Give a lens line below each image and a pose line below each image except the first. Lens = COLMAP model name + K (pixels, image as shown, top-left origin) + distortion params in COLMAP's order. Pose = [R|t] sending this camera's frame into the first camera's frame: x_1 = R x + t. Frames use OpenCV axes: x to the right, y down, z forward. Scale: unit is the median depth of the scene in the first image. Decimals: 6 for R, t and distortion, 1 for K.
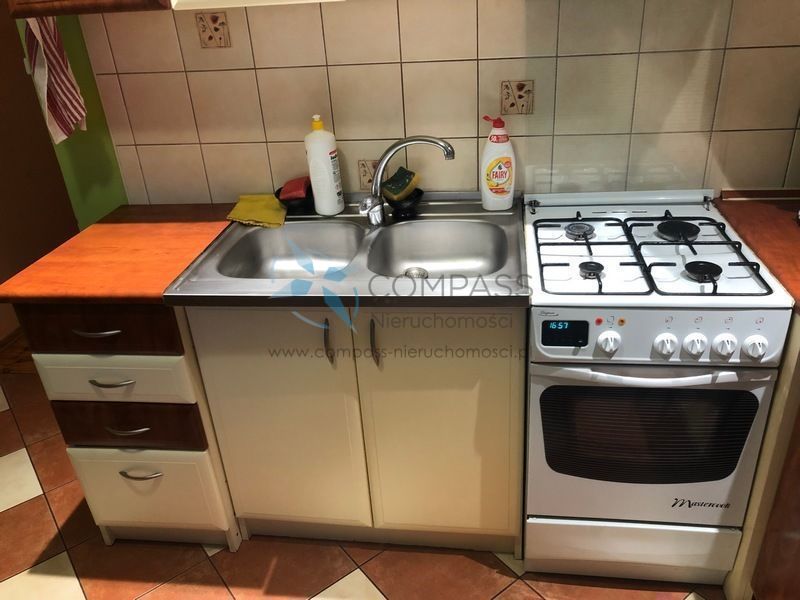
lens RADIAL K [[649.3, 0, 400.0], [0, 649.3, 300.0], [0, 0, 1]] dist [-0.004249, -0.001689]
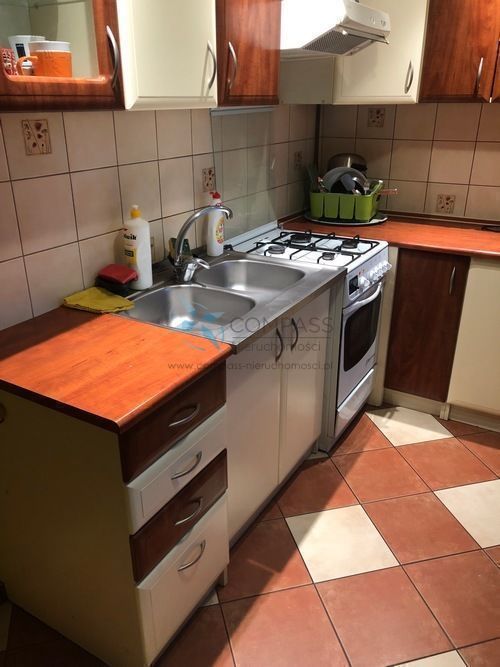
lens RADIAL K [[541.3, 0, 250.0], [0, 541.3, 333.5], [0, 0, 1]] dist [-0.004249, -0.001689]
pose [[0.397473, -0.313039, 0.862567, -0.976920], [0.403283, 0.903955, 0.142226, -0.128127], [-0.824244, 0.291328, 0.485541, 0.412641]]
